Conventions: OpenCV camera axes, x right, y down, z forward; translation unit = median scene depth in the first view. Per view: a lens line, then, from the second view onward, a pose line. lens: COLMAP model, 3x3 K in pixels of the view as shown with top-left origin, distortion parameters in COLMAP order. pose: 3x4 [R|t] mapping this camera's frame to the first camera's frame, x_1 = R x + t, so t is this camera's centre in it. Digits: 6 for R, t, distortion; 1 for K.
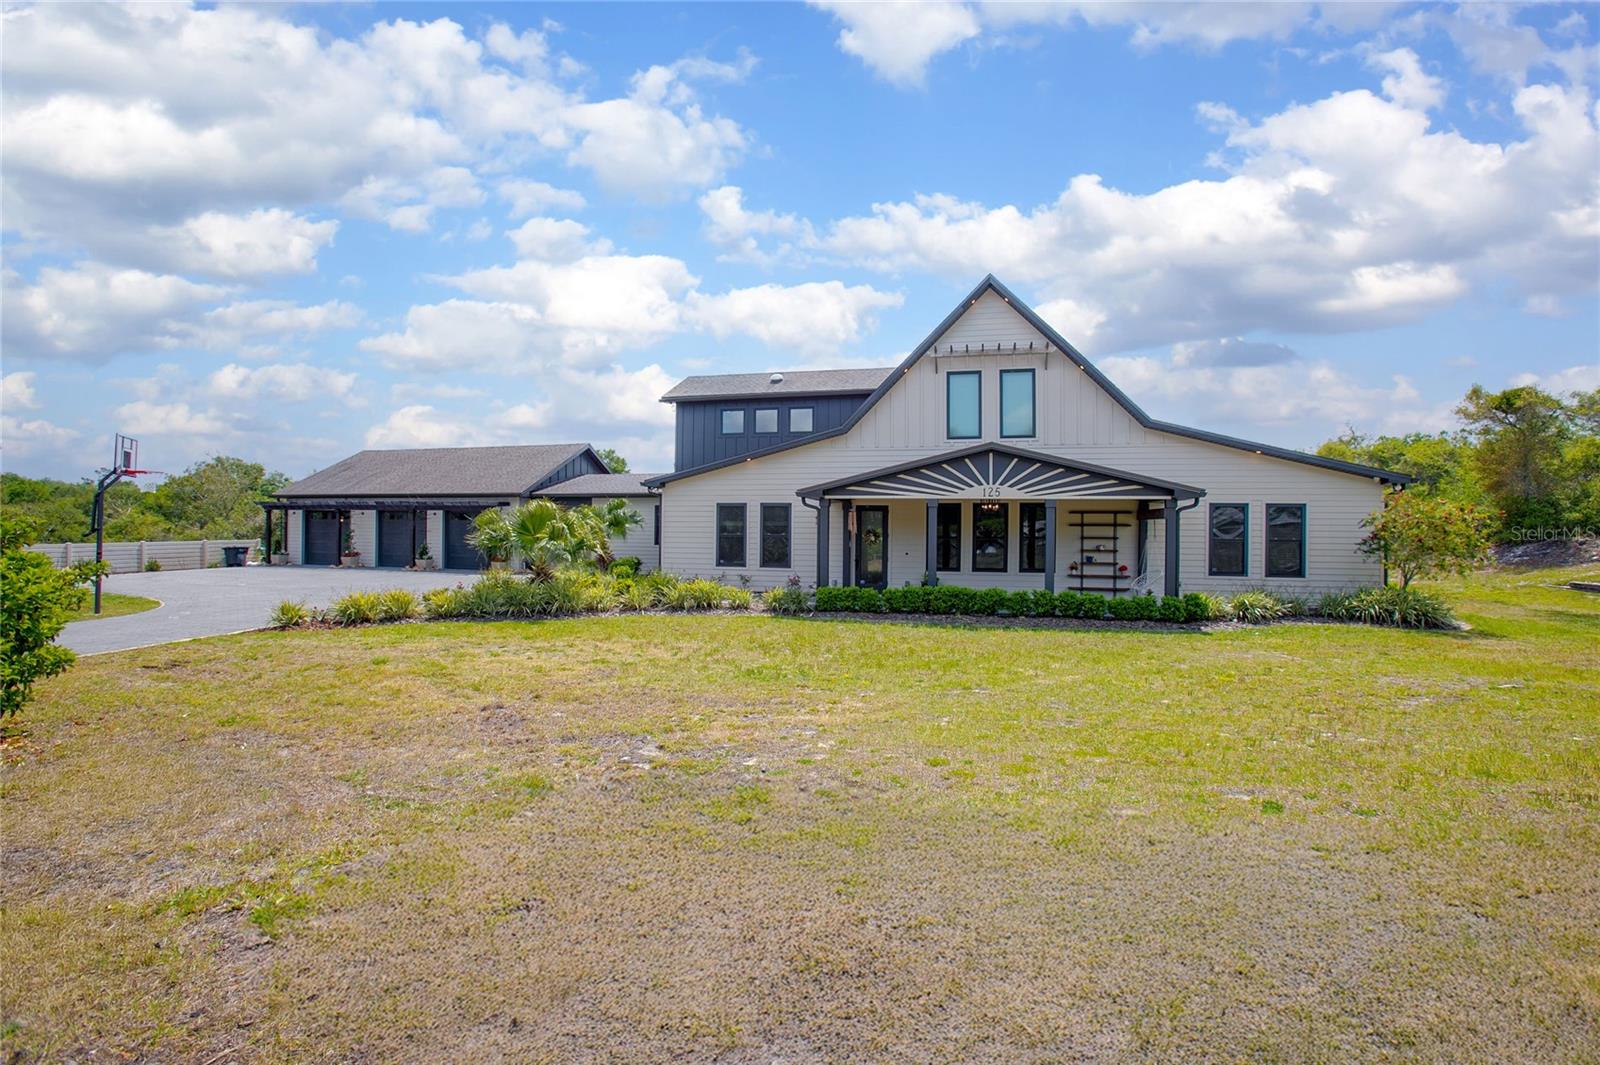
lens RADIAL K [[744.0, 0, 803.8], [0, 744.0, 528.3], [0, 0, 1]] dist [-0.080921, 0.041921]
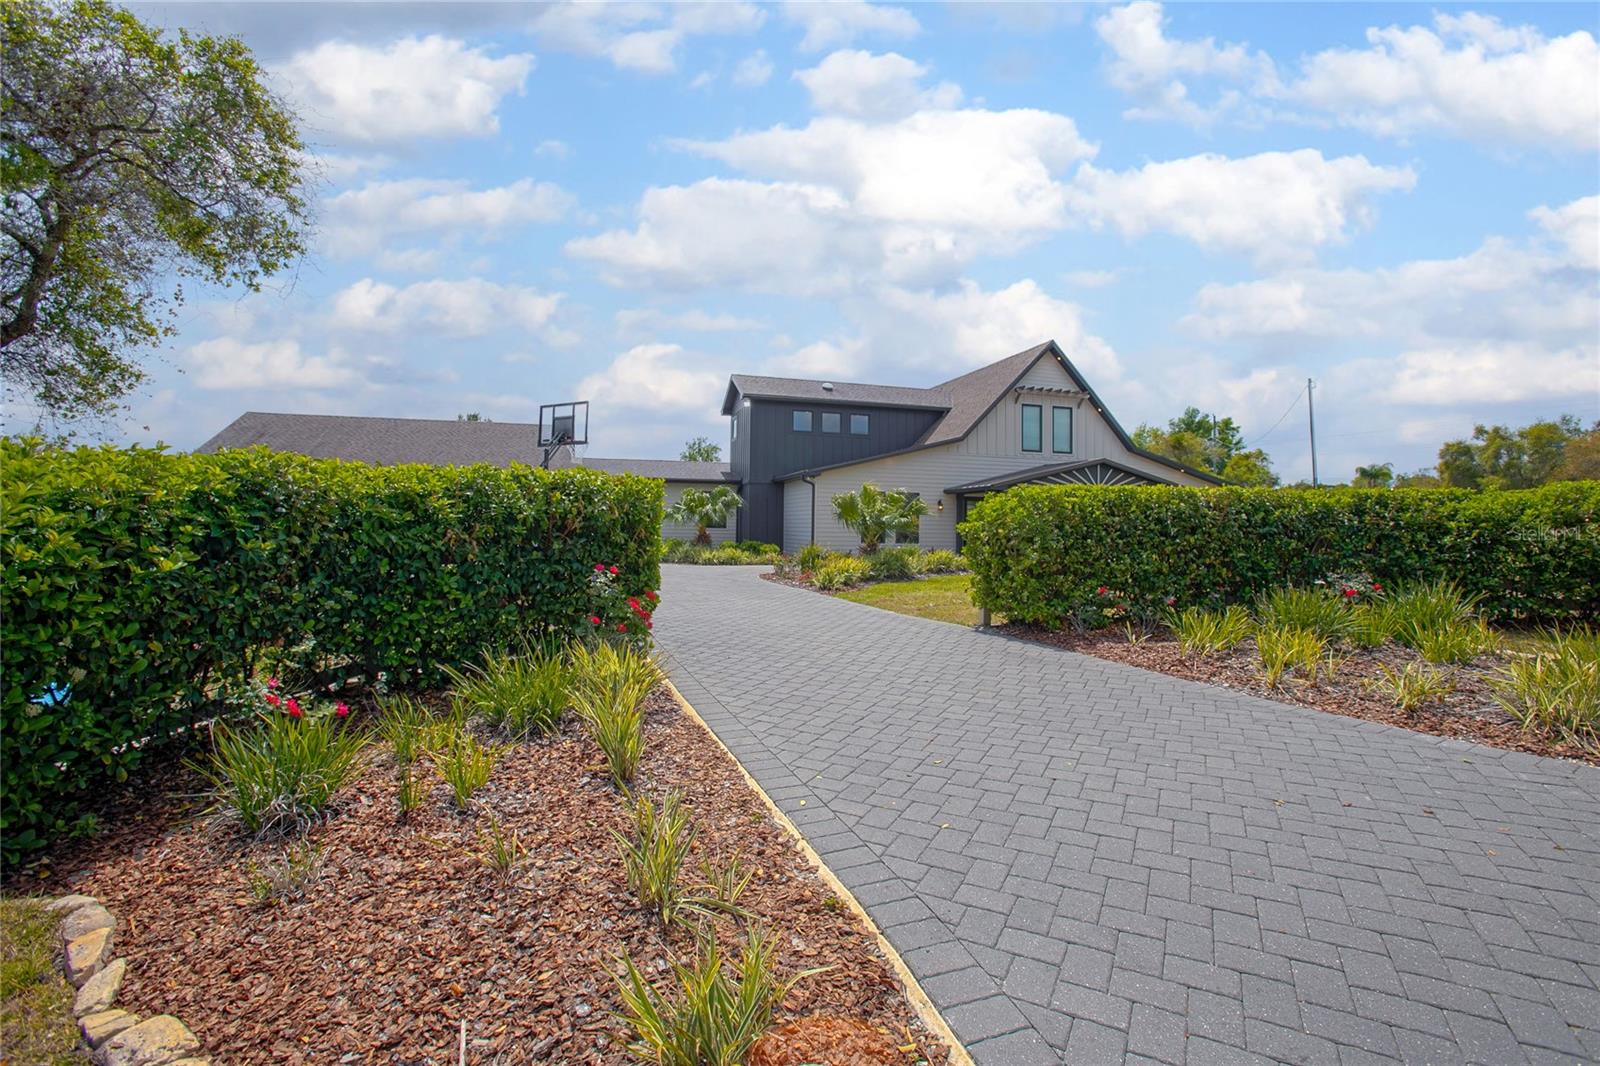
lens RADIAL K [[744.0, 0, 803.8], [0, 744.0, 528.8], [0, 0, 1]] dist [-0.080921, 0.041921]
pose [[0.860514, 0.002739, 0.509419, -0.900093], [-0.008589, 0.999921, 0.009131, 0.018920], [-0.509354, -0.012233, 0.860470, -0.004370]]
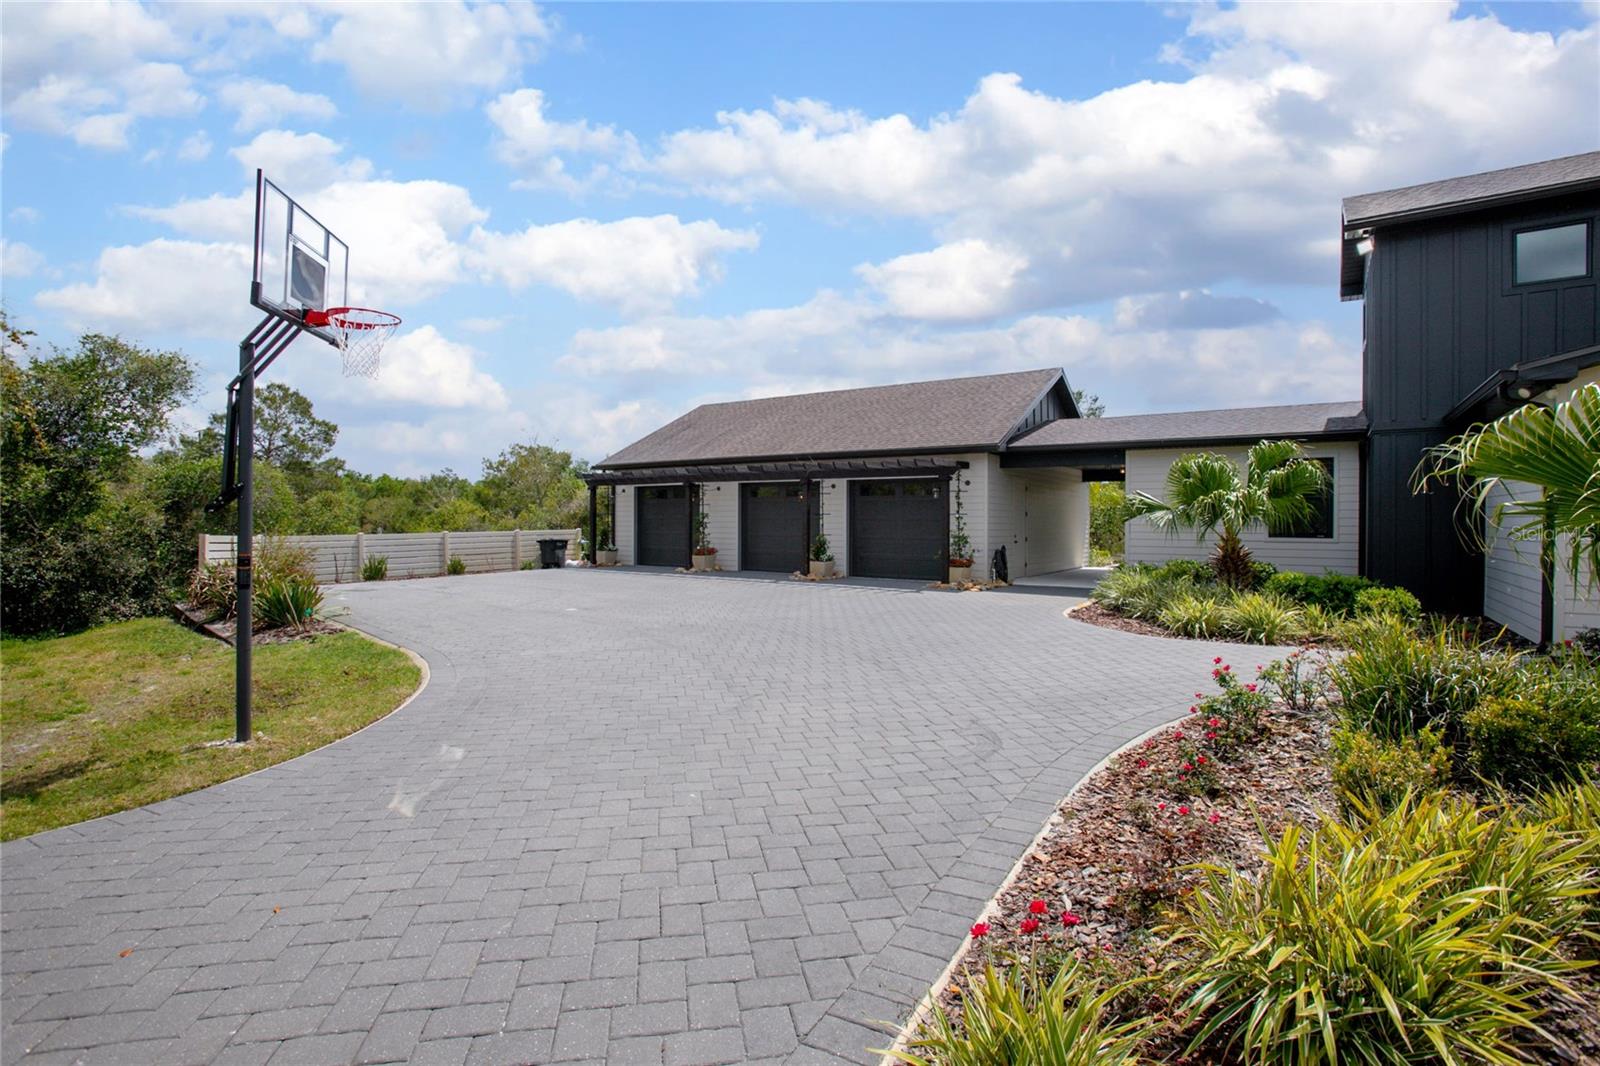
lens RADIAL K [[788.7, 0, 800.0], [0, 788.7, 533.0], [0, 0, 1]] dist [-0.096899, 0.073700]
pose [[0.938533, 0.000928, -0.345189, -0.467299], [0.004891, 0.999860, 0.015985, 0.013170], [0.345155, -0.016691, 0.938397, 0.570295]]
